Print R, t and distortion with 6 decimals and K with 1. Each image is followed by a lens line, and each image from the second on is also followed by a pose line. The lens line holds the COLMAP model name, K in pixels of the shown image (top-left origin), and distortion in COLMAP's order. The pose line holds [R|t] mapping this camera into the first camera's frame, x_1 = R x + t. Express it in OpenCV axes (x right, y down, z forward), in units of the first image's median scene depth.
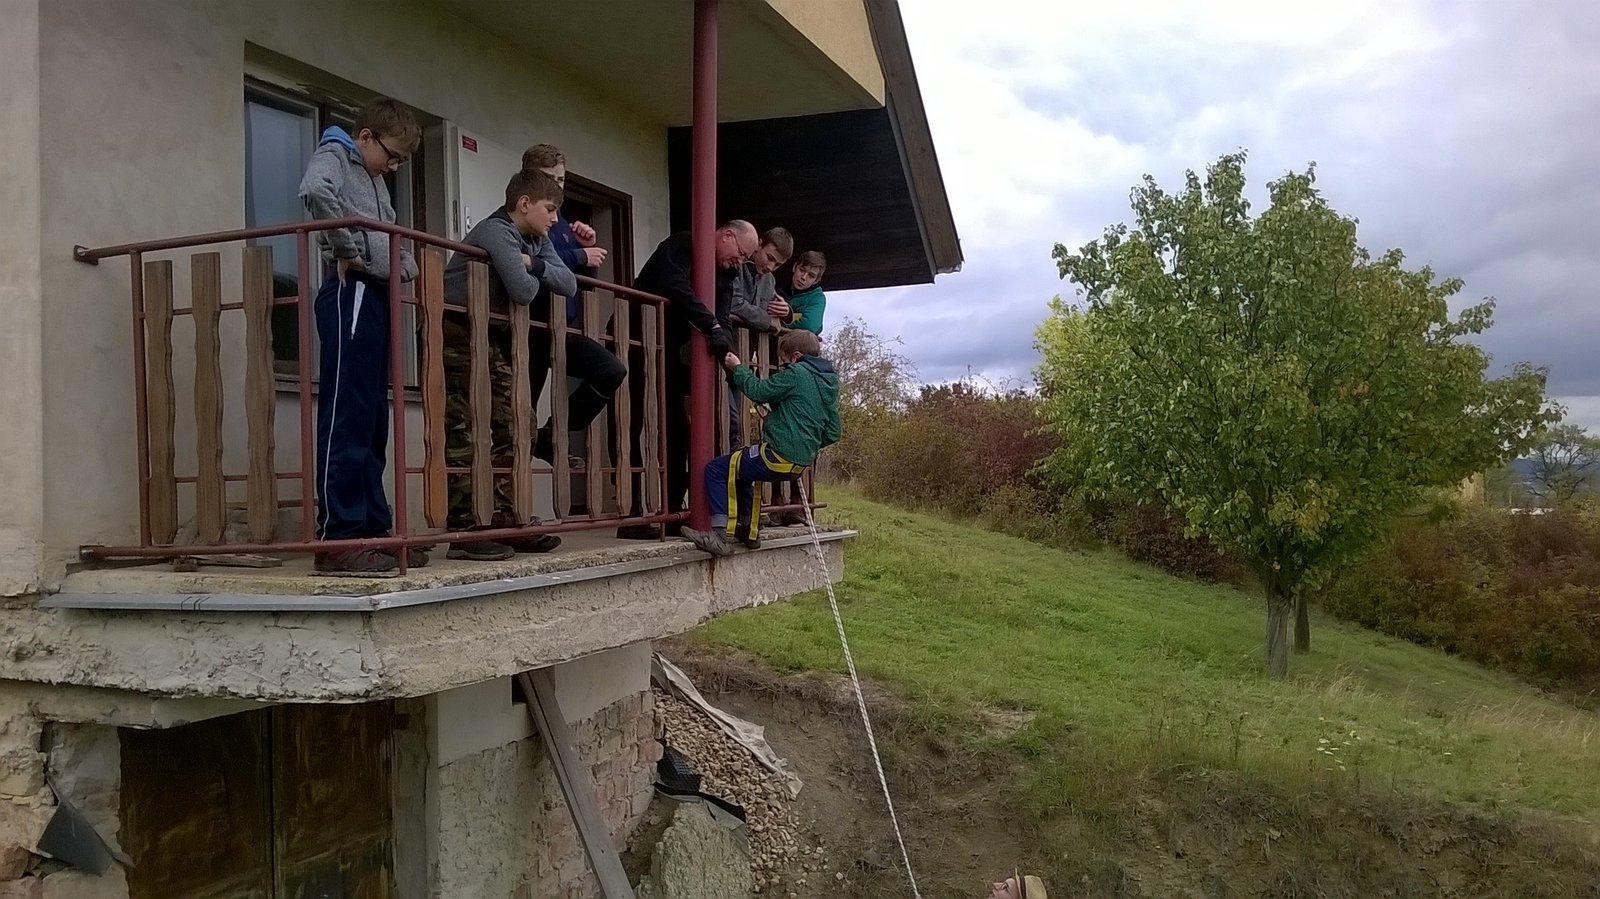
lens RADIAL K [[1361.3, 0, 803.6], [0, 1361.3, 458.0], [0, 0, 1]] dist [0.075732, -0.176698]
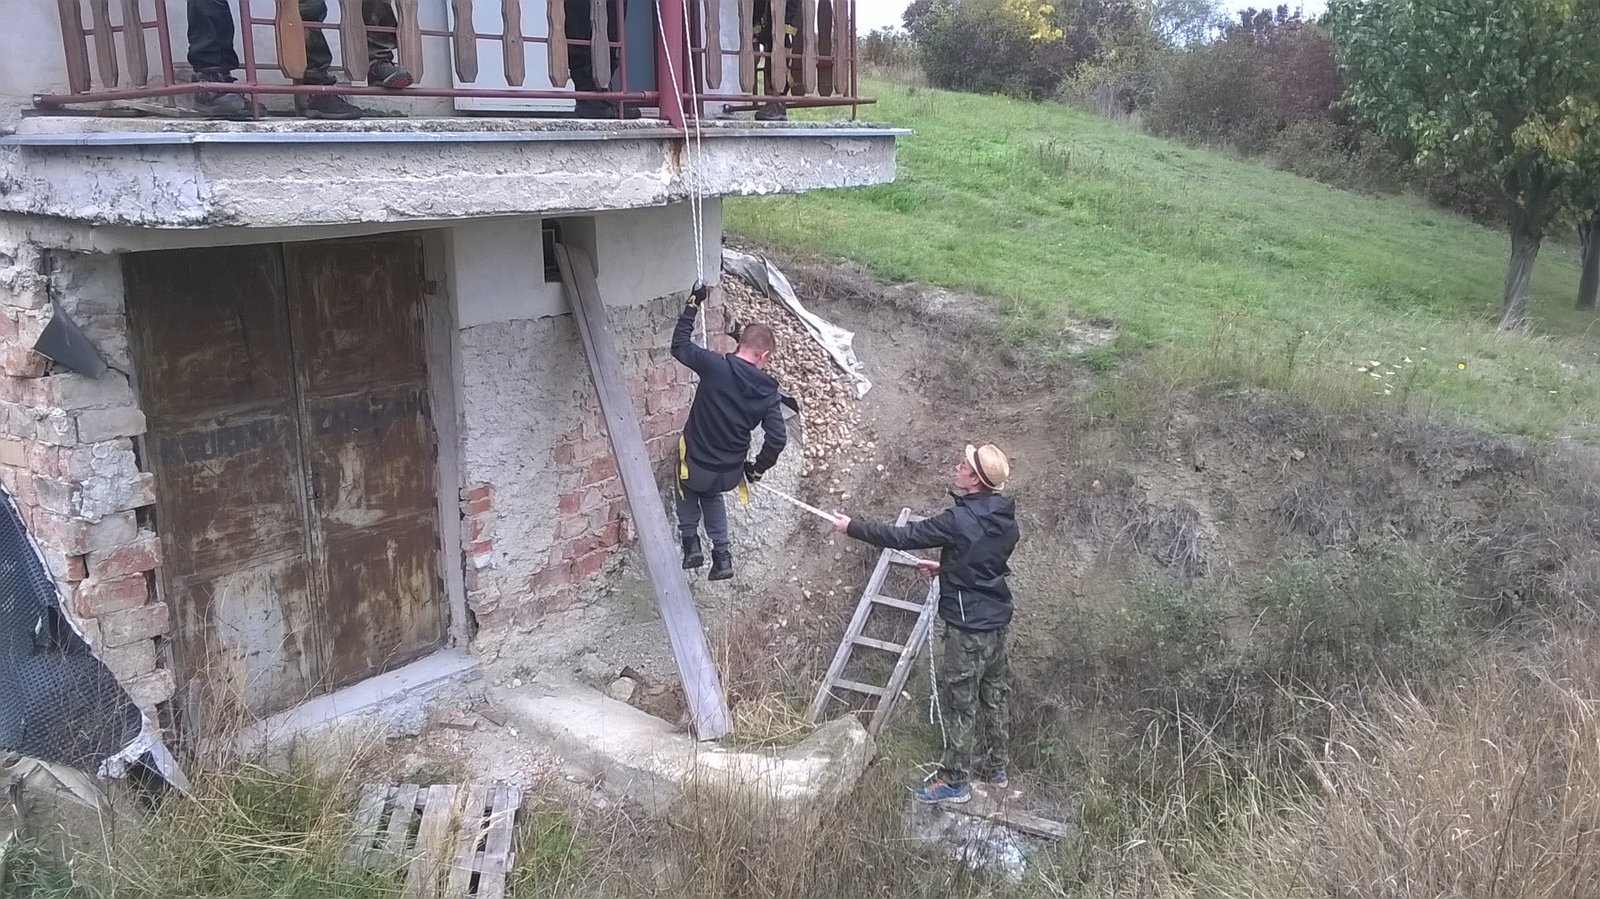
lens RADIAL K [[1361.3, 0, 804.2], [0, 1361.3, 475.8], [0, 0, 1]] dist [0.075732, -0.176698]
pose [[0.963270, 0.079055, -0.256635, 0.258378], [-0.009265, 0.964900, 0.262456, 0.039799], [0.268375, -0.250438, 0.930191, 0.009706]]
